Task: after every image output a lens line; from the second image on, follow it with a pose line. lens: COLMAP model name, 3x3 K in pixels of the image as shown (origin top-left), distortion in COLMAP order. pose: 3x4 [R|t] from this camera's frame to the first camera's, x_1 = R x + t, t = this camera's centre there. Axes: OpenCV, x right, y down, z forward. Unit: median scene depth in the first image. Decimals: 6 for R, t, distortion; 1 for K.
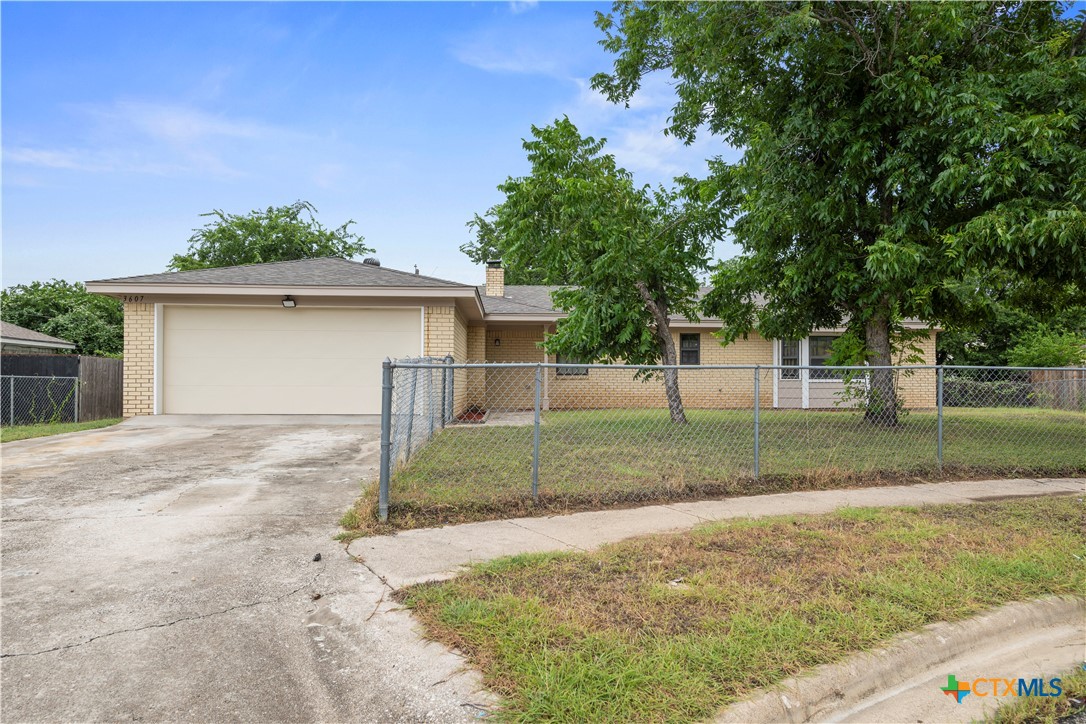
lens RADIAL K [[702.1, 0, 540.0], [0, 702.1, 384.6], [0, 0, 1]] dist [-0.023379, -0.000228]
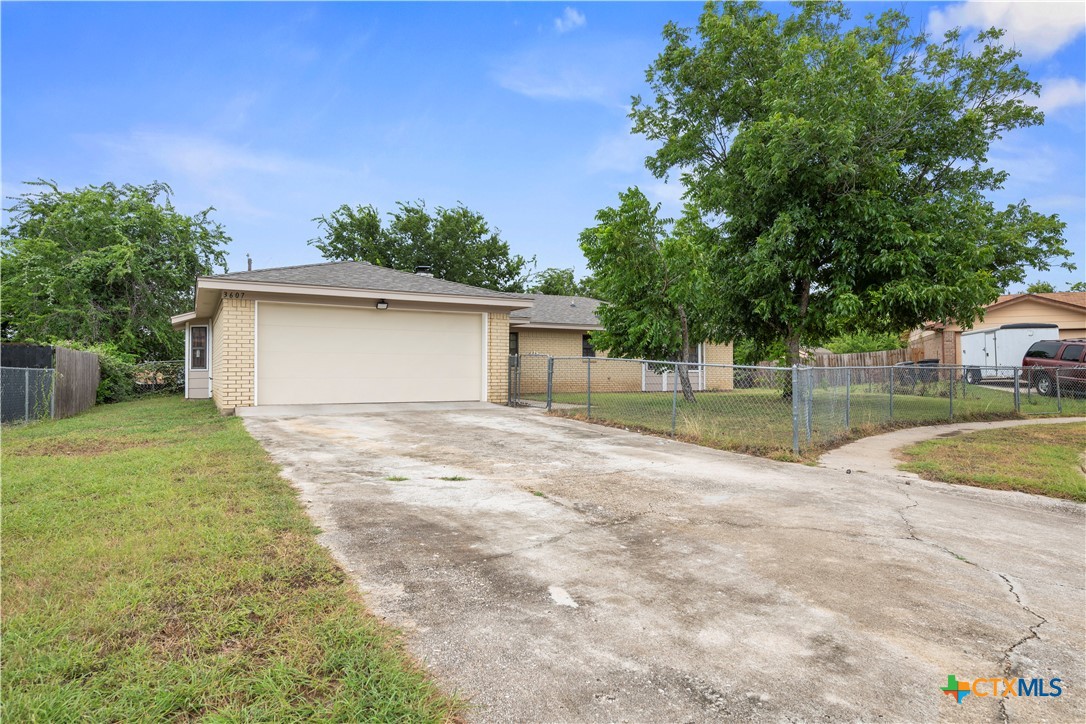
lens RADIAL K [[668.0, 0, 543.5], [0, 668.0, 362.4], [0, 0, 1]] dist [-0.007417, -0.000947]
pose [[0.897494, 0.004346, 0.441006, -0.606770], [0.001590, 0.999913, -0.013090, -0.008638], [-0.441025, 0.012450, 0.897409, -0.099145]]
